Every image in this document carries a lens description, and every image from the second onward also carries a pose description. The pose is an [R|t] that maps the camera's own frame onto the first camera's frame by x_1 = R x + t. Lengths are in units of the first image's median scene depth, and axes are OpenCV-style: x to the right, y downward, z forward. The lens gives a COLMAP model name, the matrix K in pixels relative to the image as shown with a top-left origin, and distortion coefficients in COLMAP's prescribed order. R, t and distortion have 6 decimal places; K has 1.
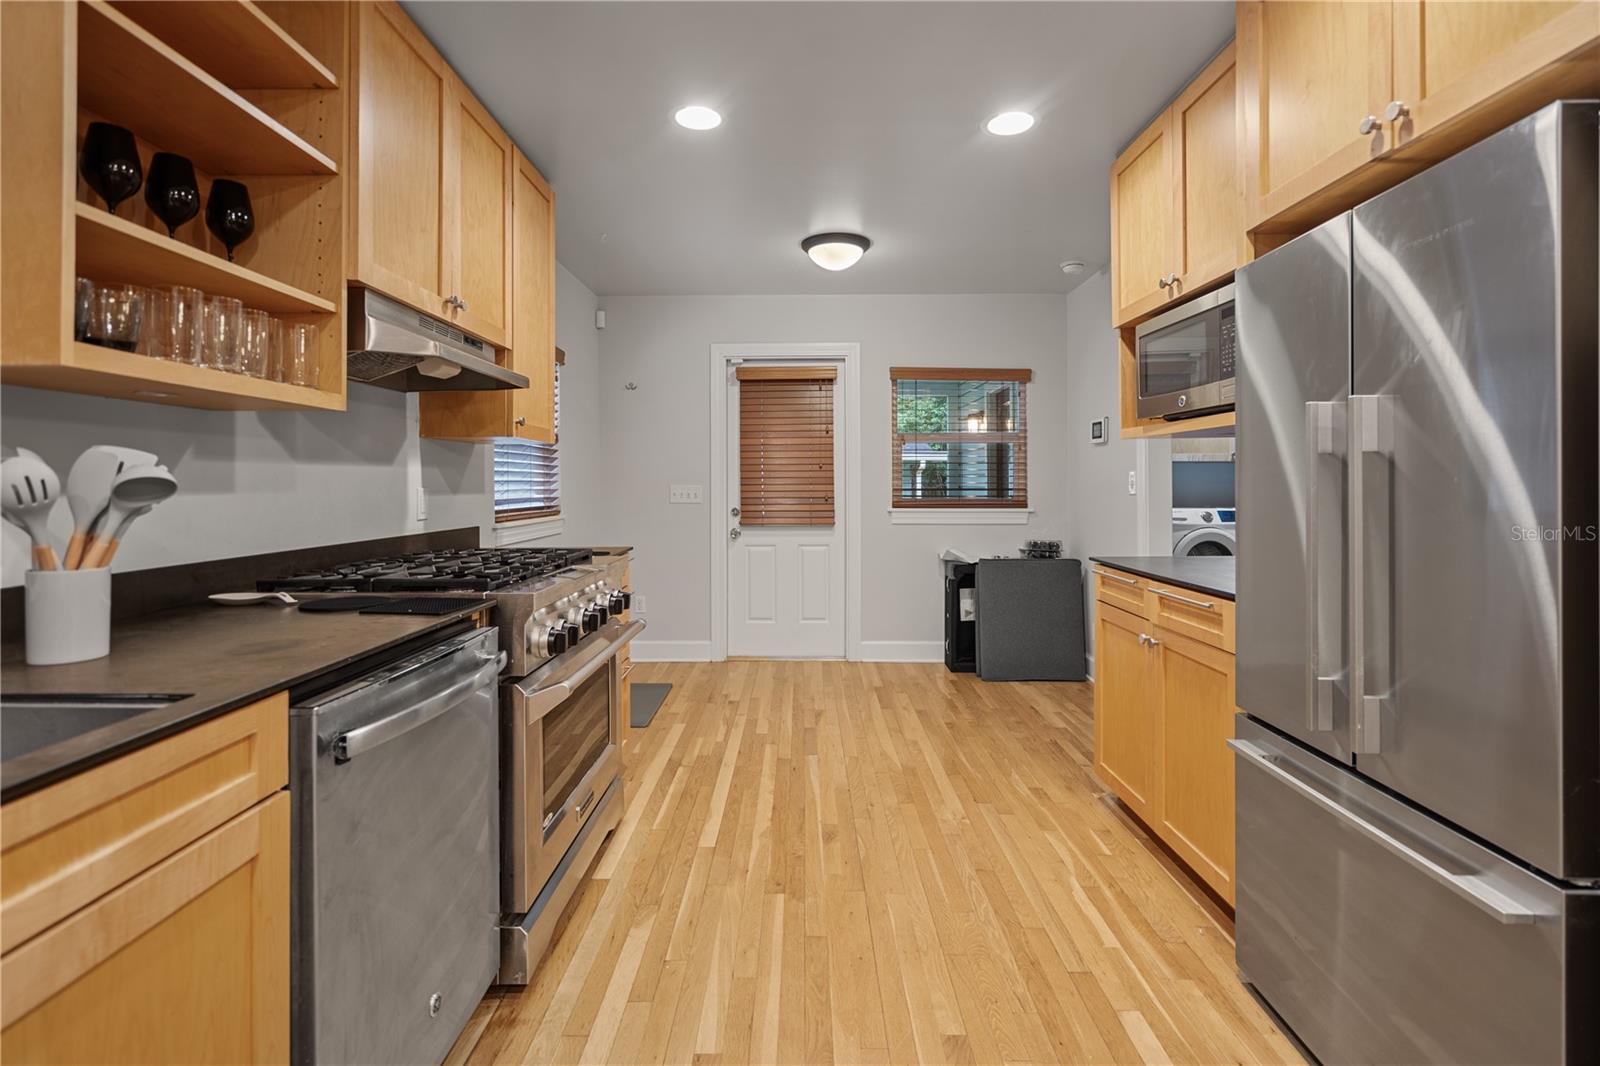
lens RADIAL K [[734.5, 0, 799.8], [0, 734.5, 537.1], [0, 0, 1]] dist [0.000561, 0.000231]
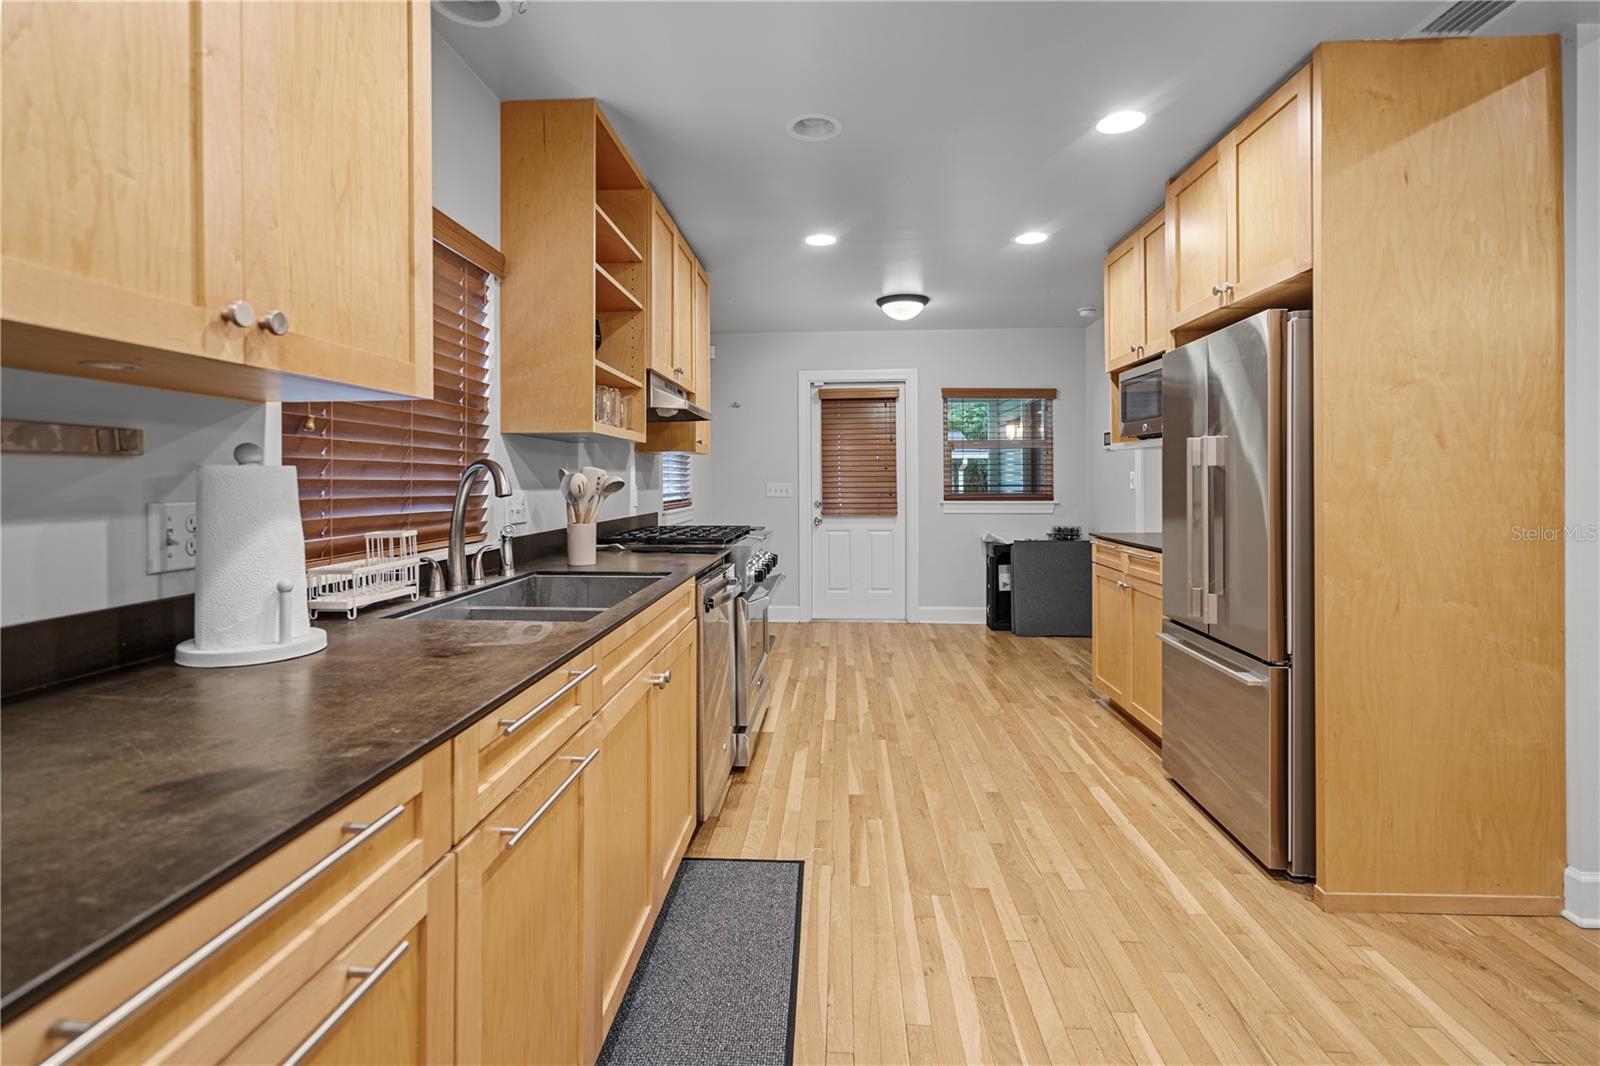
lens RADIAL K [[744.2, 0, 799.5], [0, 744.2, 528.5], [0, 0, 1]] dist [-0.000992, 0.000055]
pose [[0.998735, 0.000512, -0.050284, -0.078686], [-0.000894, 0.999971, -0.007561, 0.024970], [0.050279, 0.007597, 0.998706, -0.391560]]
